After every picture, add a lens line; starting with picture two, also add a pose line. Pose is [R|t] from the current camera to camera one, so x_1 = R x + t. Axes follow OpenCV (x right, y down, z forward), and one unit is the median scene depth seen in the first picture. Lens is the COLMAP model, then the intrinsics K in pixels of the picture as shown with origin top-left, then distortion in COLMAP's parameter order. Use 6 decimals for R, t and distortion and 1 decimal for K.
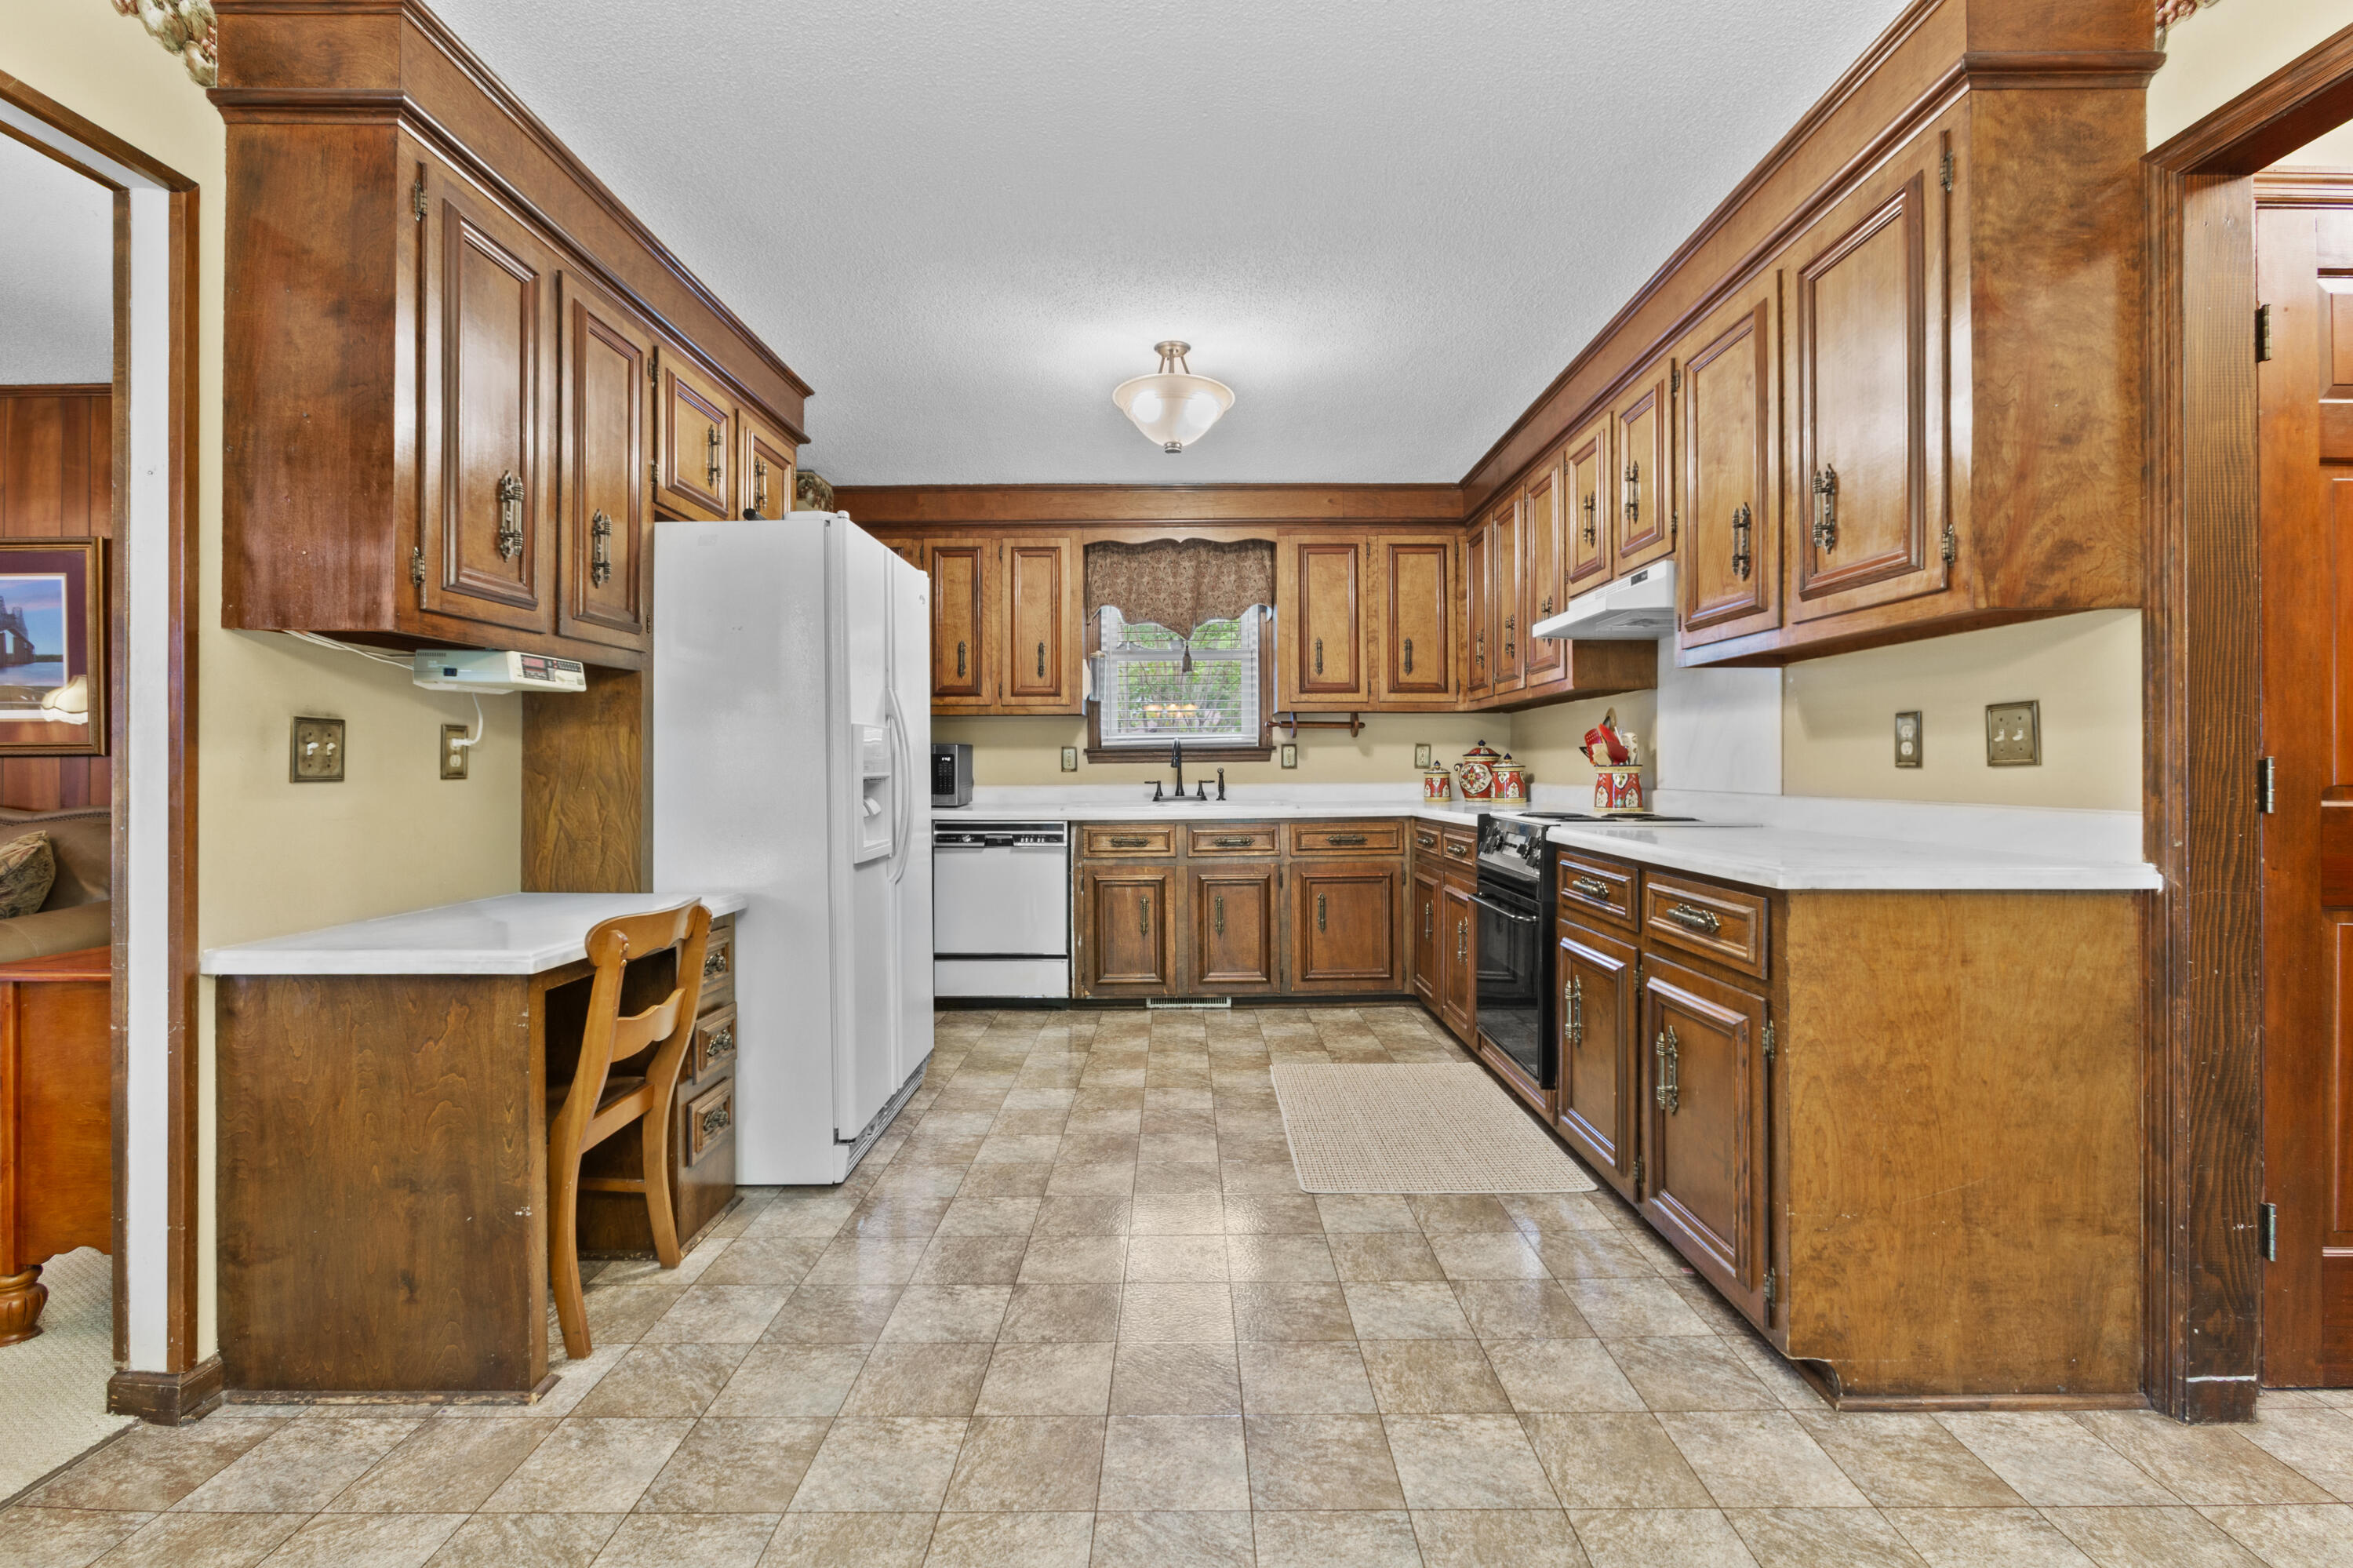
lens RADIAL K [[1051.8, 0, 1167.1], [0, 1051.8, 766.6], [0, 0, 1]] dist [-0.010816, 0.004941]
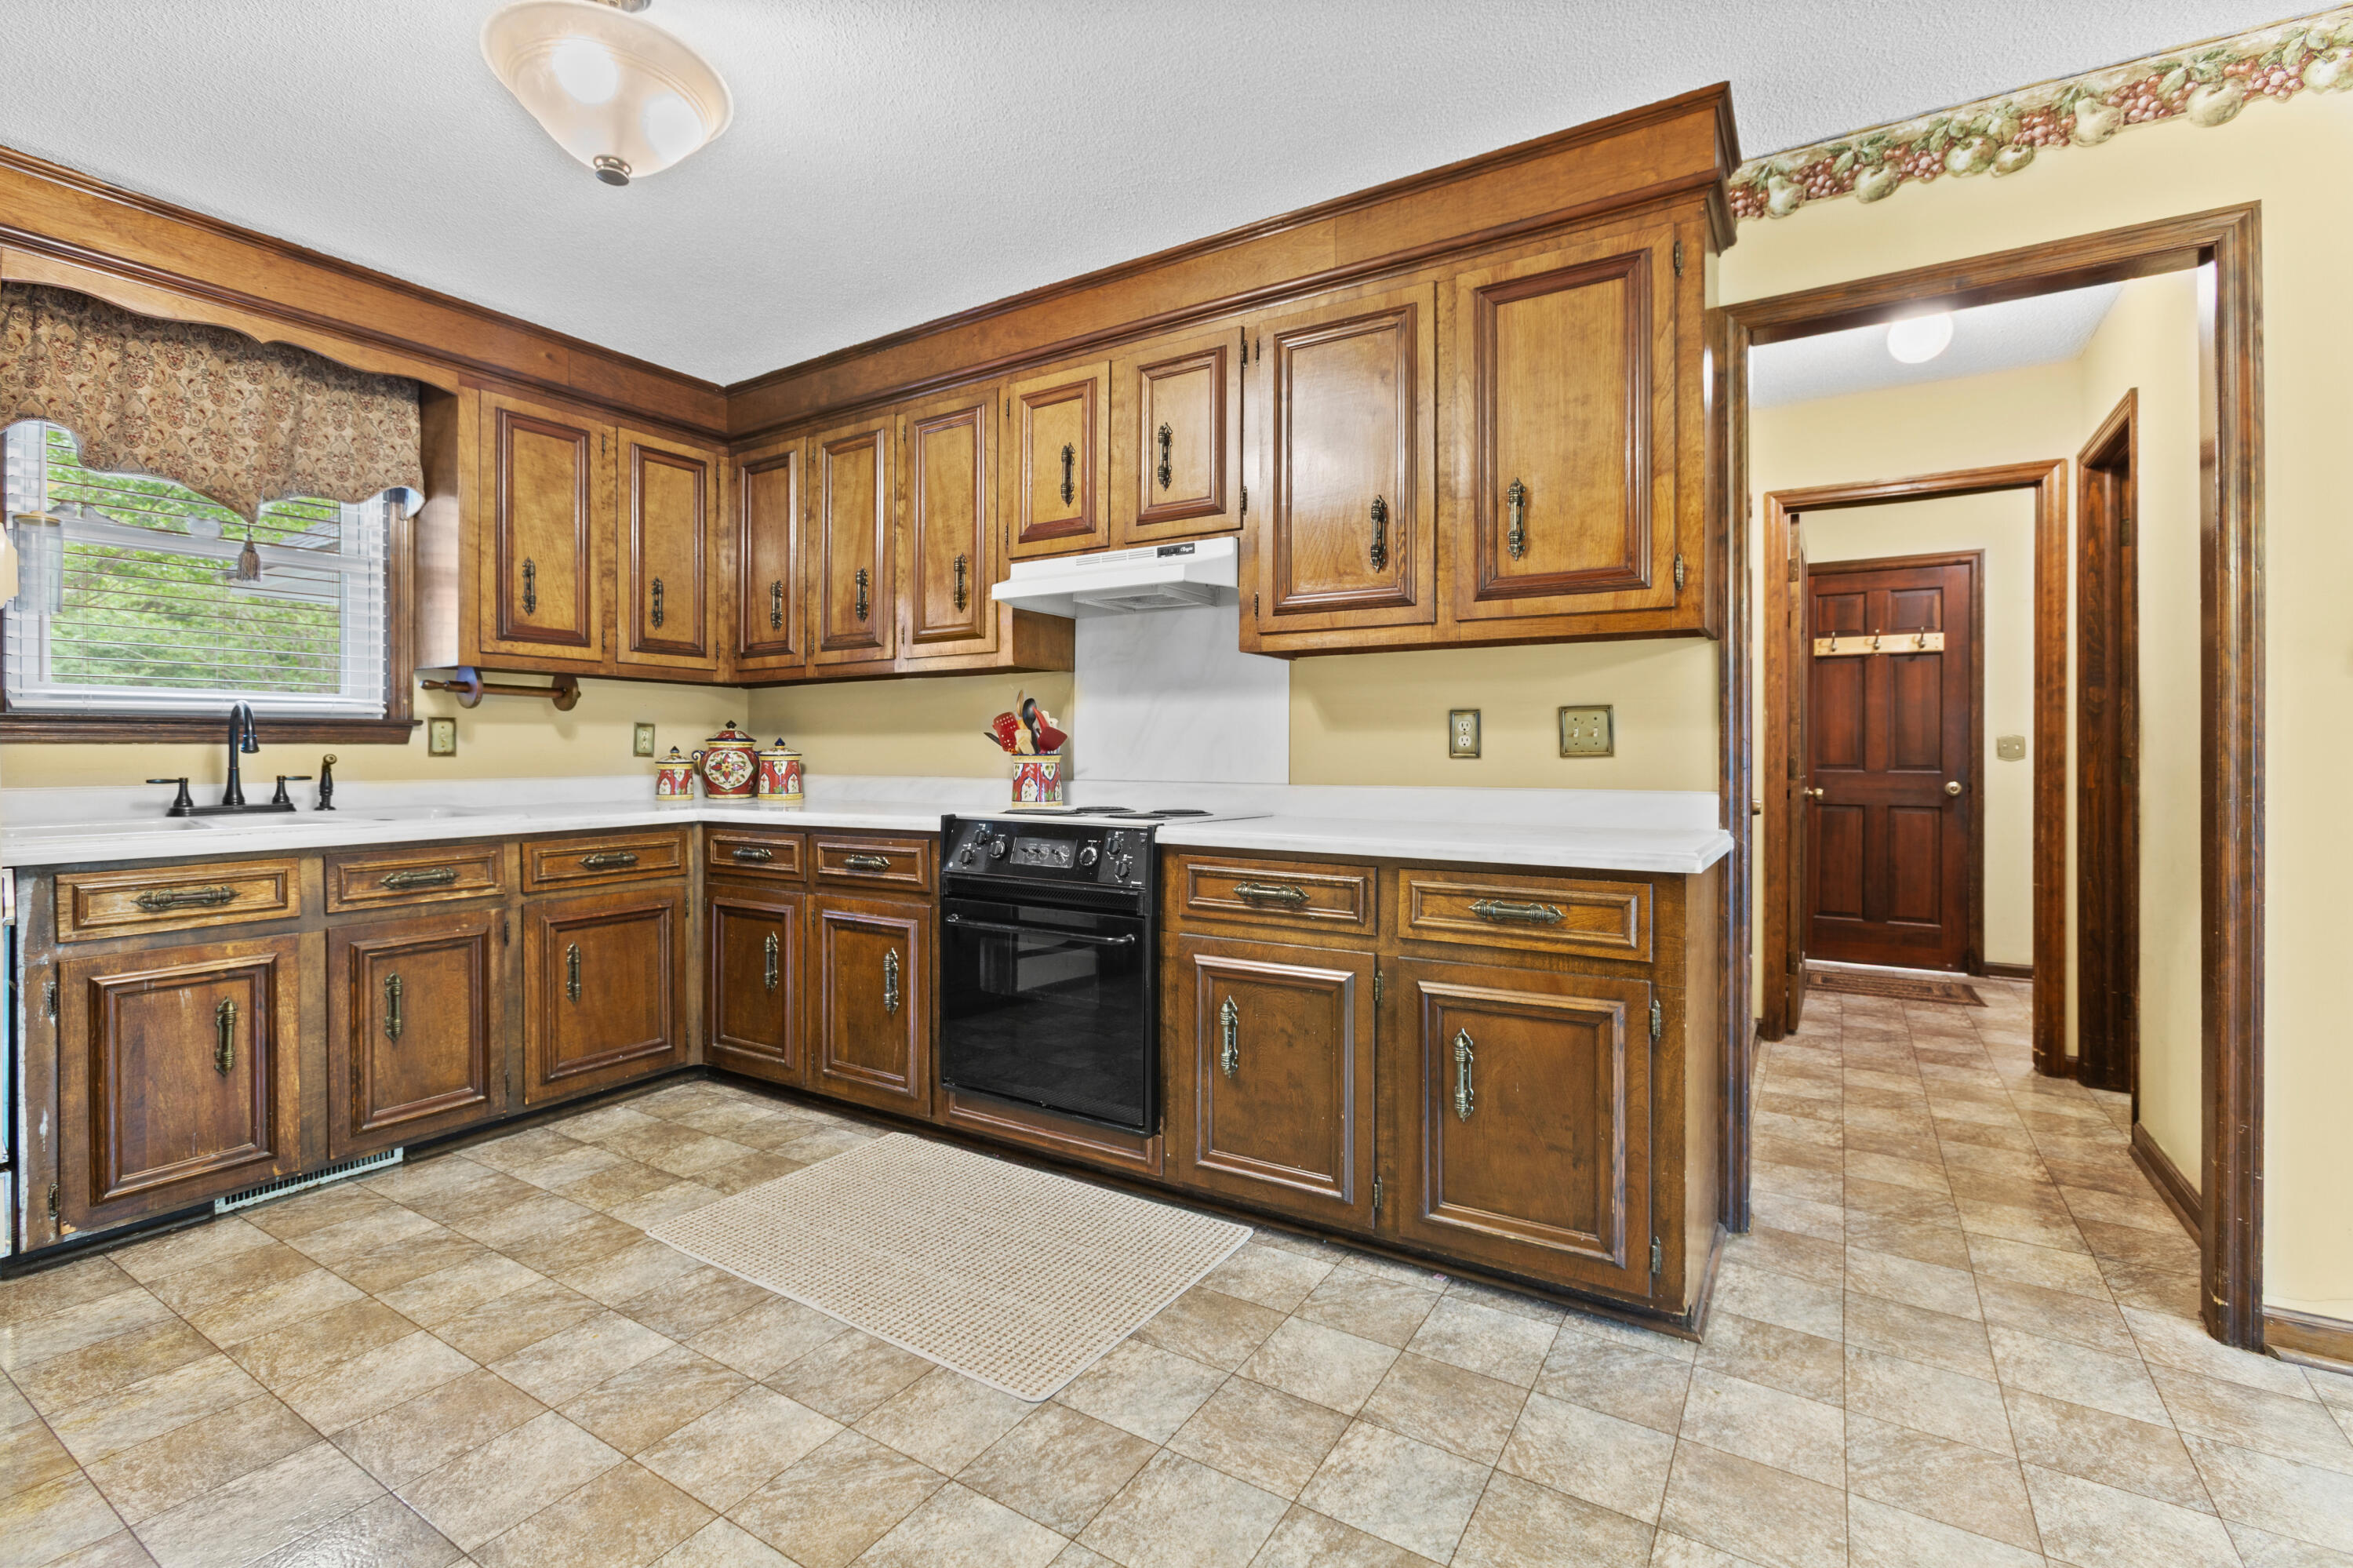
lens RADIAL K [[1051.8, 0, 1184.1], [0, 1051.8, 754.3], [0, 0, 1]] dist [-0.010816, 0.004941]
pose [[0.522631, 0.006007, 0.852538, -0.214478], [-0.004822, 0.999980, -0.004090, 0.001449], [-0.852545, -0.001973, 0.522650, 0.326051]]
